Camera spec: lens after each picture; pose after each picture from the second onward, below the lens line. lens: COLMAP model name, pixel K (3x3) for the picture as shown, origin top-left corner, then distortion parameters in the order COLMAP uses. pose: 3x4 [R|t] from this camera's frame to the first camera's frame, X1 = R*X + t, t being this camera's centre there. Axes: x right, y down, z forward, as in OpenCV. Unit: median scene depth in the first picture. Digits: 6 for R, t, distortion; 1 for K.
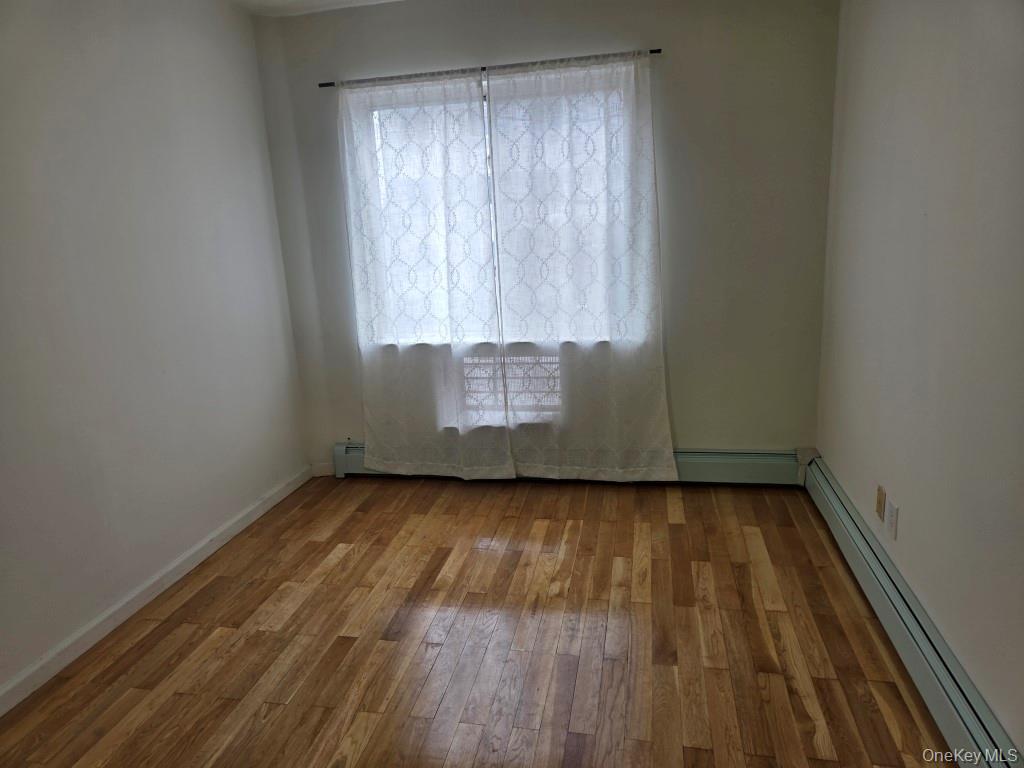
lens RADIAL K [[675.1, 0, 512.0], [0, 675.1, 384.0], [0, 0, 1]] dist [-0.004912, -0.001816]
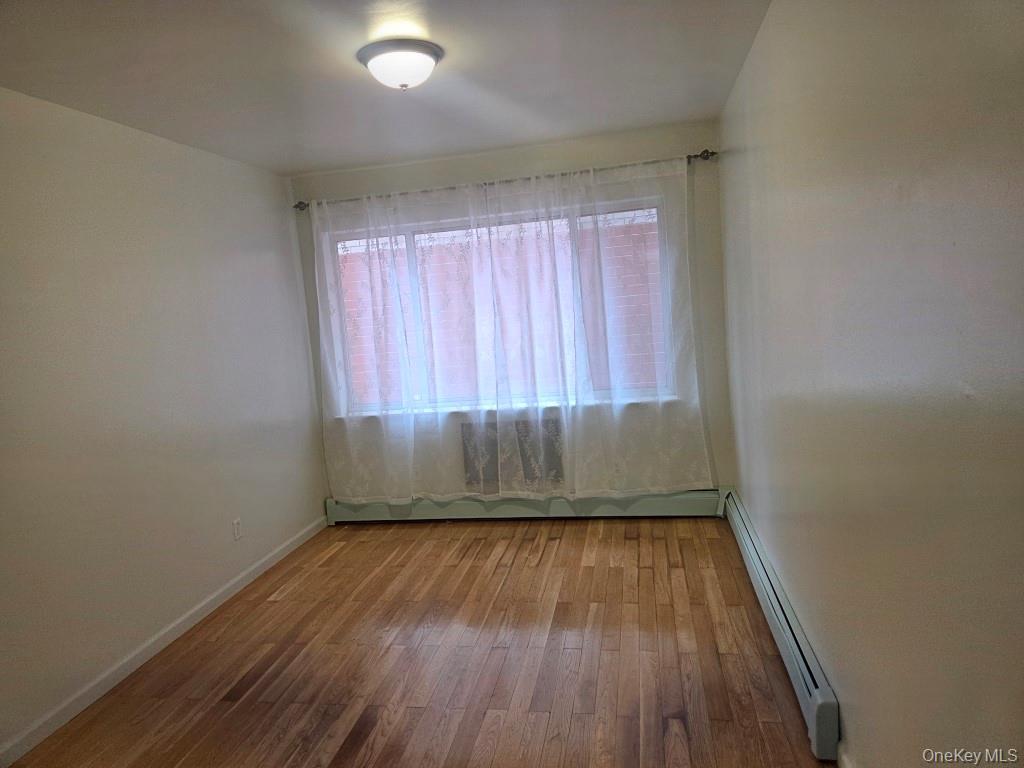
lens RADIAL K [[675.1, 0, 512.0], [0, 675.1, 384.0], [0, 0, 1]] dist [-0.004912, -0.001816]
pose [[0.999970, 0.002088, 0.007516, 0.007685], [-0.001345, 0.995234, -0.097503, 0.026630], [-0.007684, 0.097490, 0.995207, -0.316015]]
